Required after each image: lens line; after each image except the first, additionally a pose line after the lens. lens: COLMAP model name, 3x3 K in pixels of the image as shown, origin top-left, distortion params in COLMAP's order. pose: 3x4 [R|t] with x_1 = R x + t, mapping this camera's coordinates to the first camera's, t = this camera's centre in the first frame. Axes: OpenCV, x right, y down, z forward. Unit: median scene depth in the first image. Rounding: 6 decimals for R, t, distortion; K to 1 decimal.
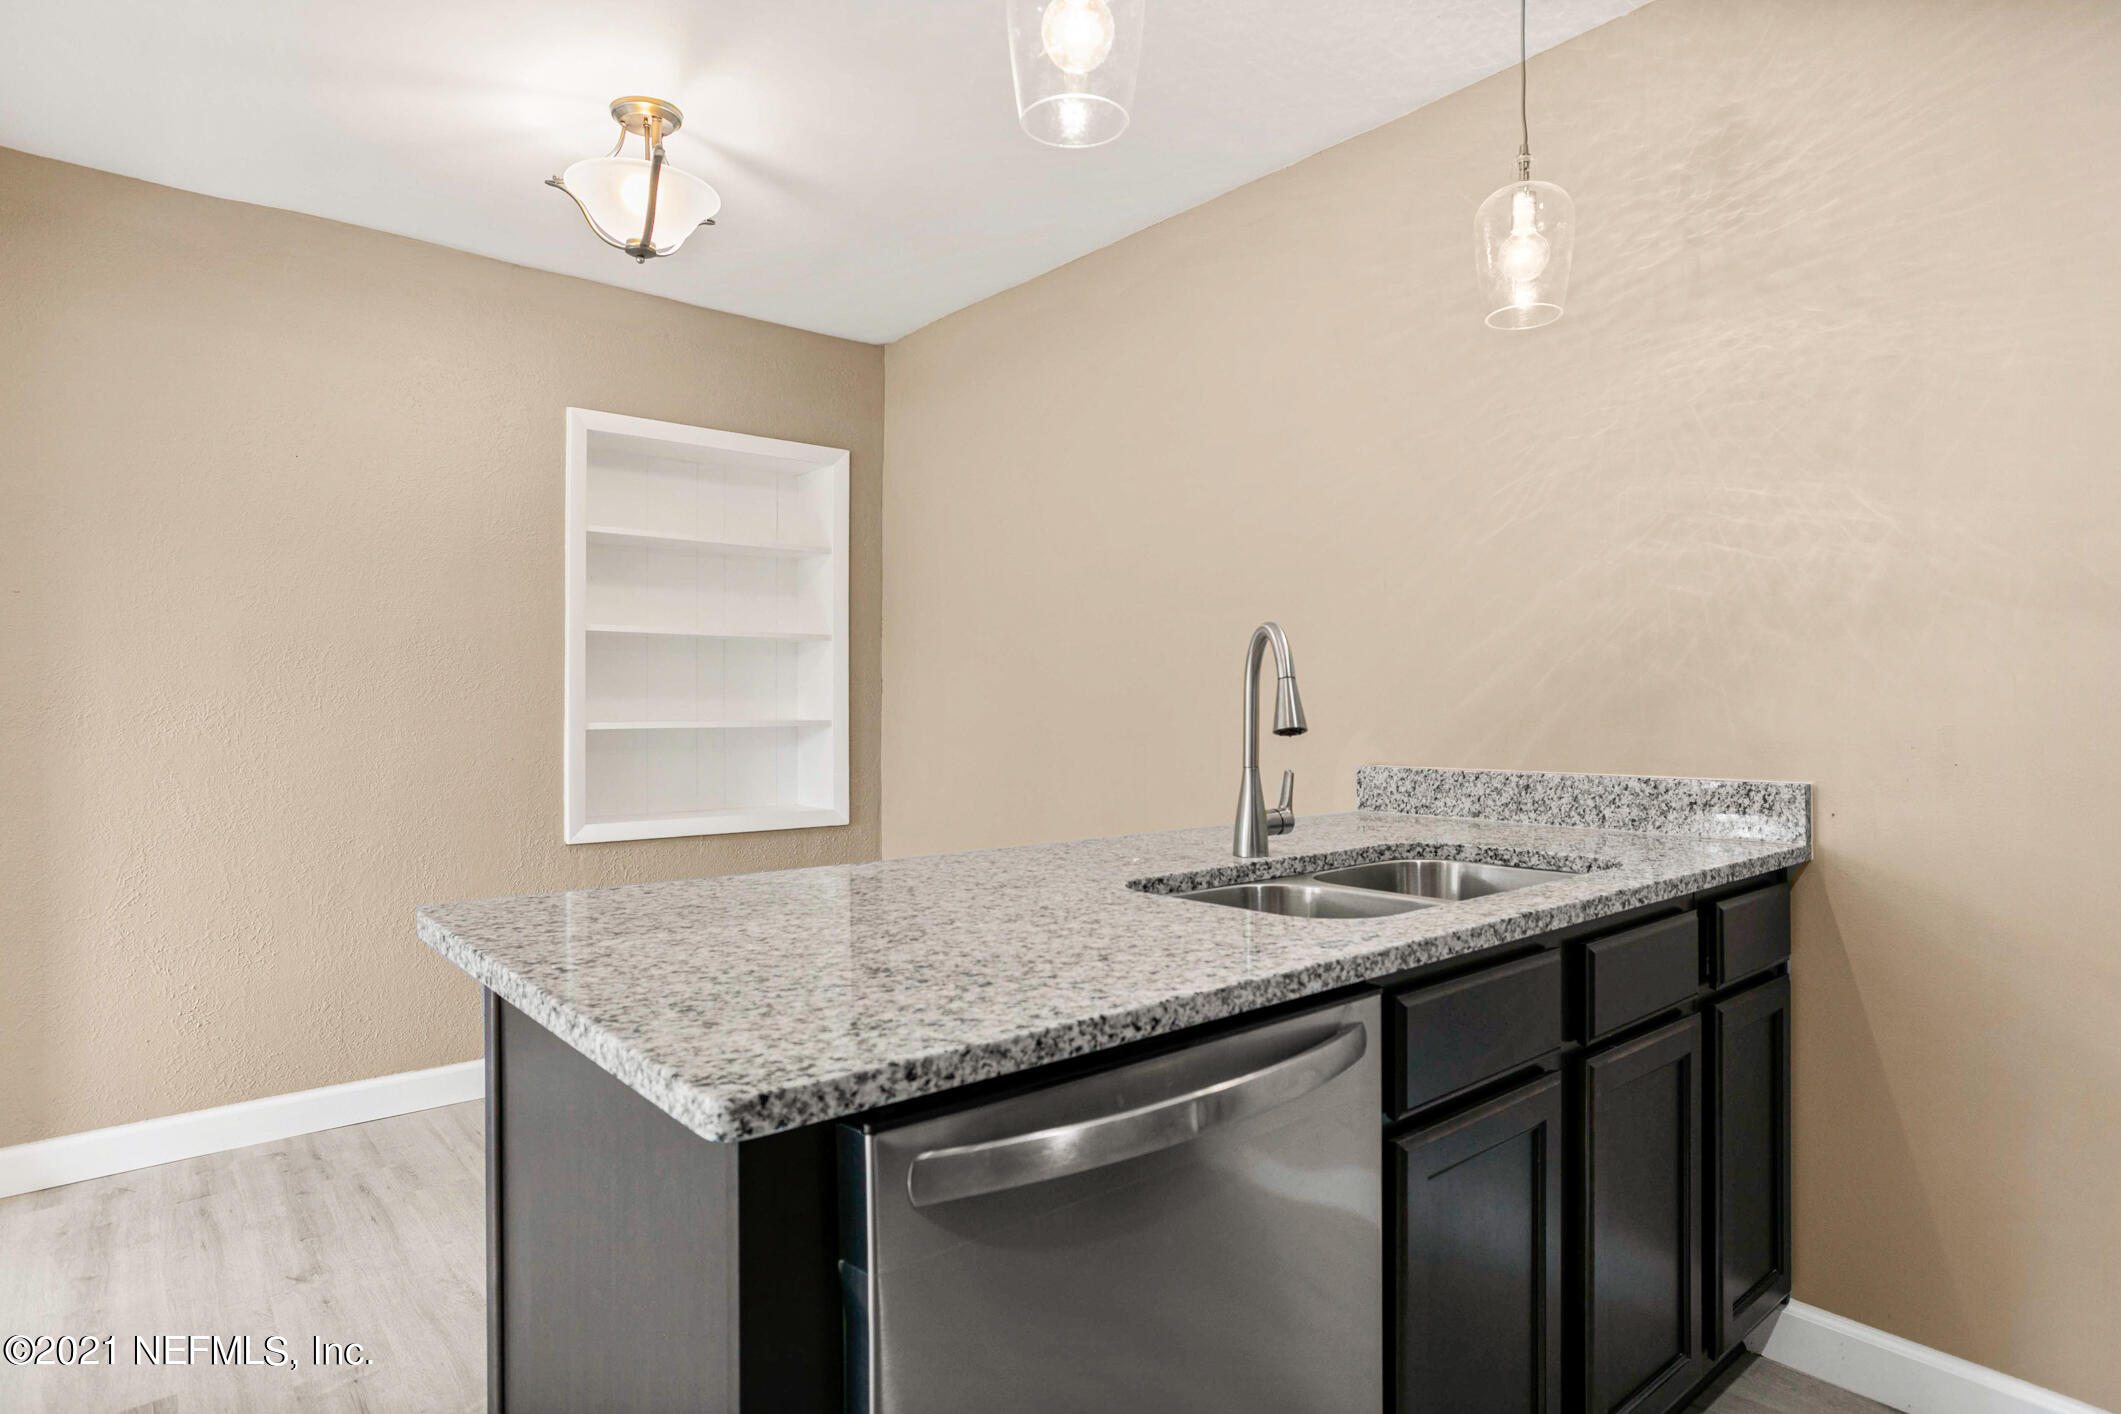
lens RADIAL K [[1168.4, 0, 1059.4], [0, 1168.4, 699.1], [0, 0, 1]] dist [-0.007608, 0.000089]
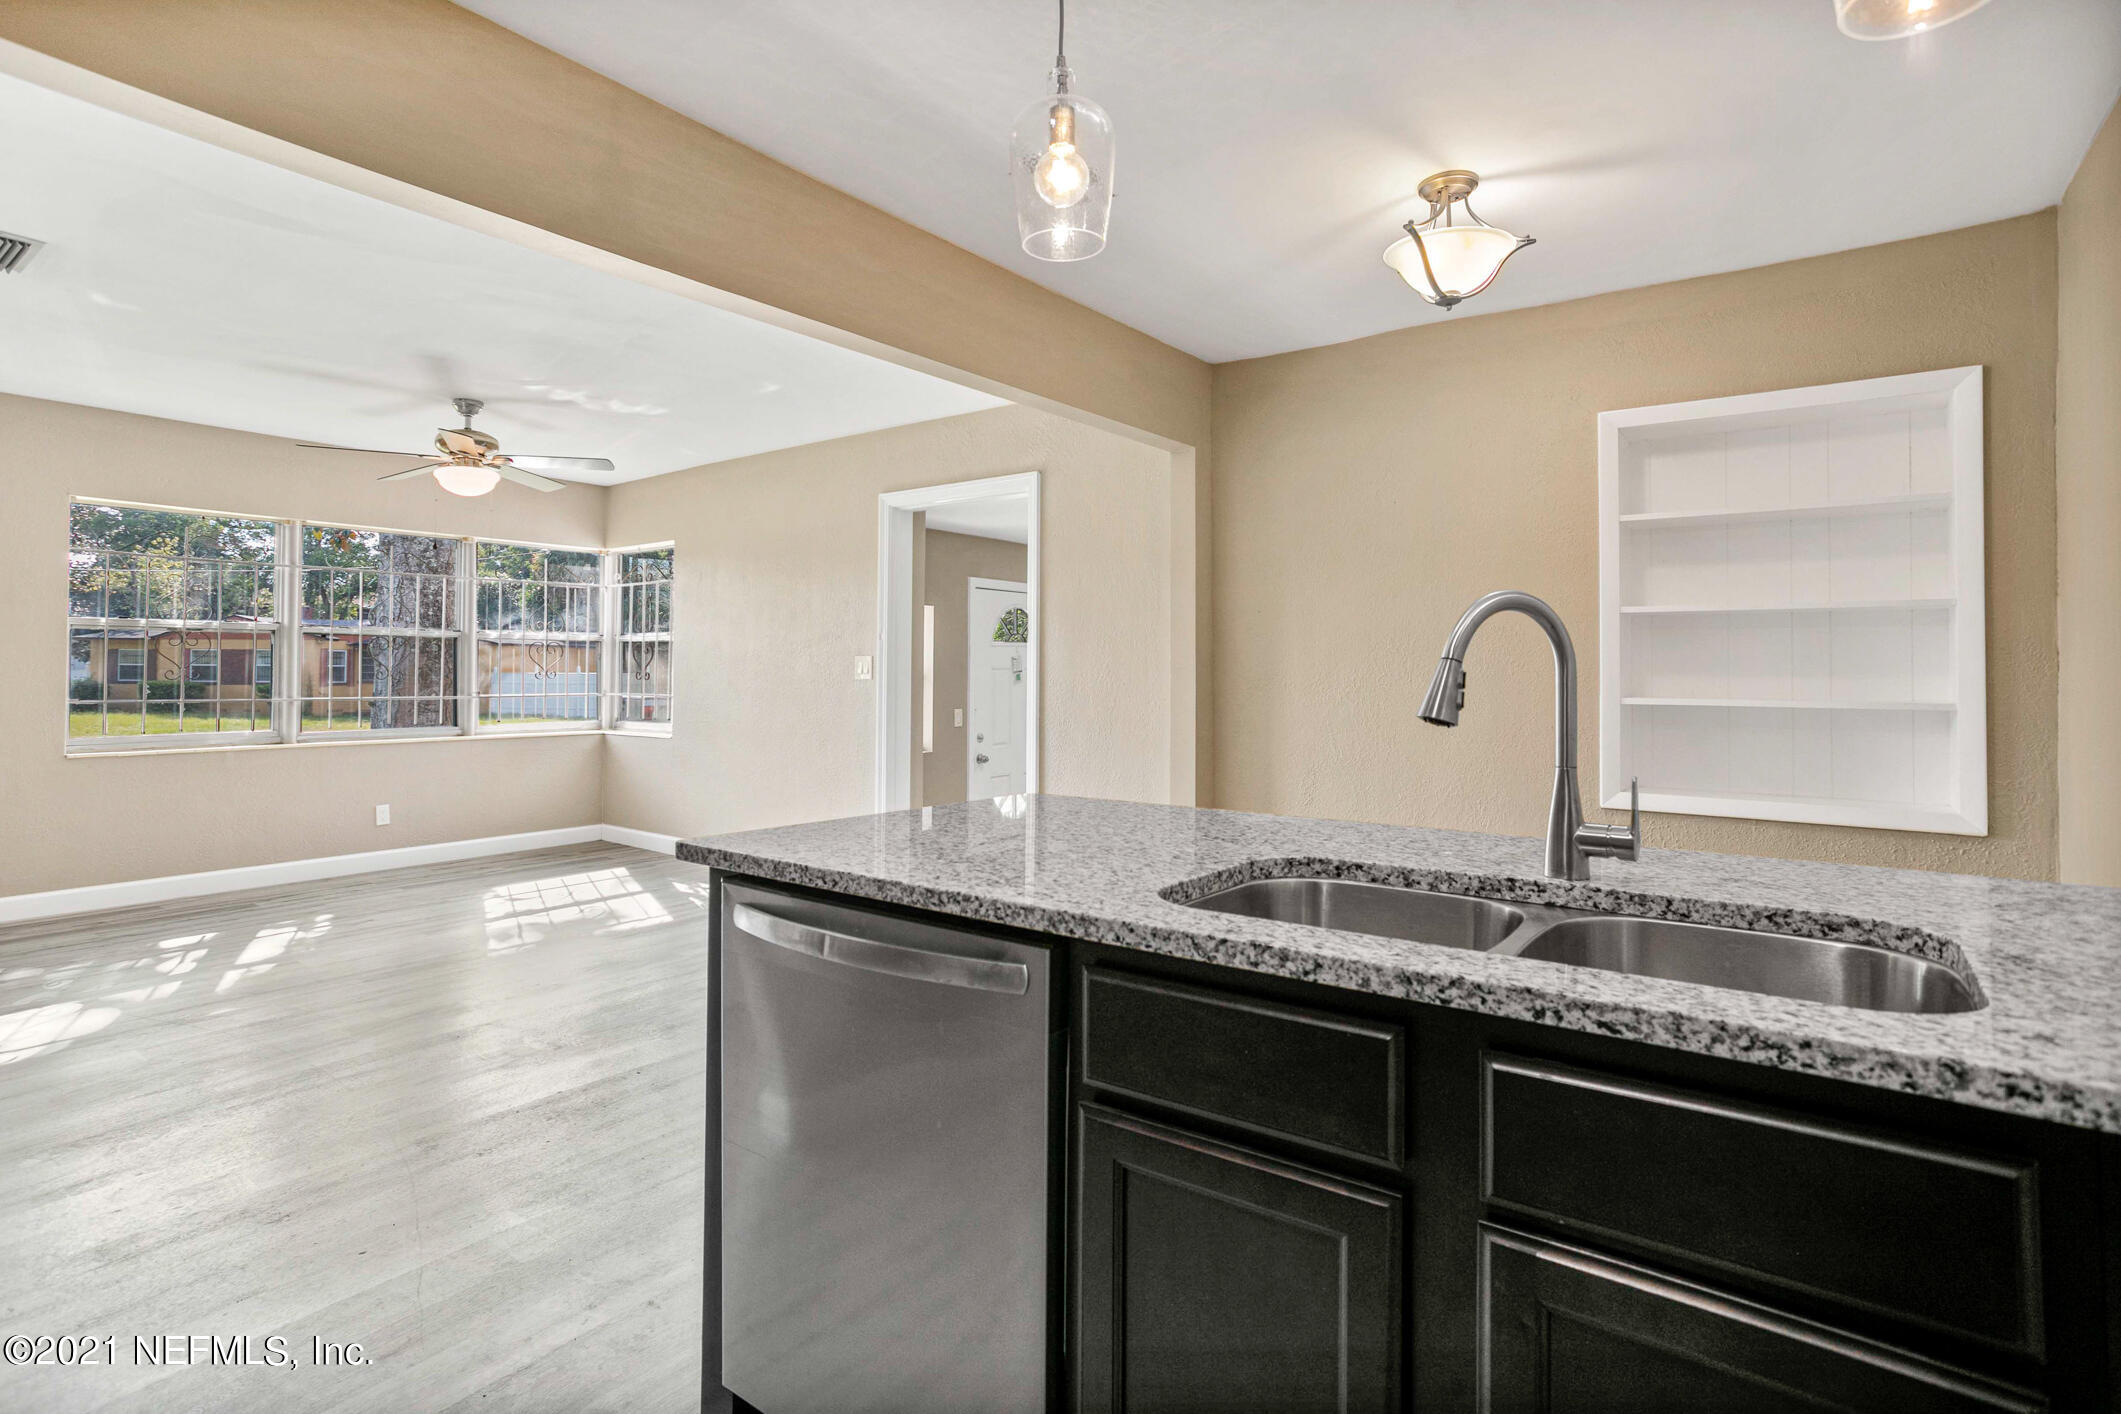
lens RADIAL K [[1033.0, 0, 1058.6], [0, 1033.0, 712.7], [0, 0, 1]] dist [-0.017310, 0.000557]
pose [[0.229406, 0.040408, -0.972492, 0.830314], [-0.004312, 0.999170, 0.040500, -0.005869], [0.973321, -0.005098, 0.229389, 0.541838]]
